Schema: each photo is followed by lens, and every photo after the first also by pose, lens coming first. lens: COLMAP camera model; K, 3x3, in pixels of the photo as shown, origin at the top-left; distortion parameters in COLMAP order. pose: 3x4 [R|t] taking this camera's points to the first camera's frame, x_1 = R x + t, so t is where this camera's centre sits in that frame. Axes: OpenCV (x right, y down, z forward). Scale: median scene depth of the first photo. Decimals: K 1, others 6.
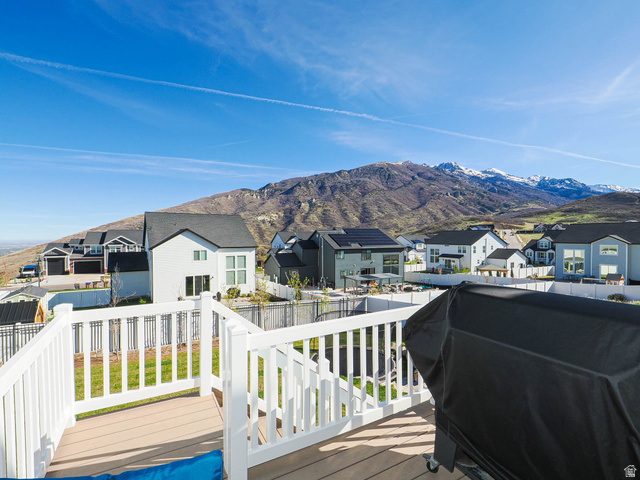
lens RADIAL K [[306.8, 0, 315.5], [0, 306.8, 240.5], [0, 0, 1]] dist [-0.004728, -0.000693]
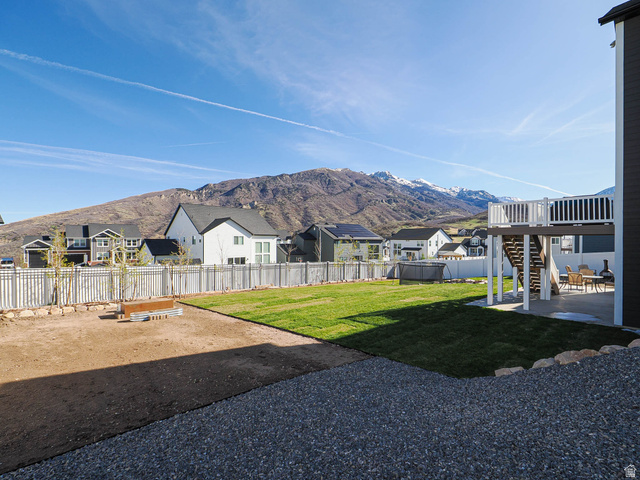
lens RADIAL K [[306.8, 0, 315.5], [0, 306.8, 240.5], [0, 0, 1]] dist [-0.004728, -0.000693]
pose [[0.980996, 0.006309, 0.193928, -0.173007], [-0.003983, 0.999915, -0.012384, 0.034330], [-0.193989, 0.011376, 0.980938, -0.124589]]
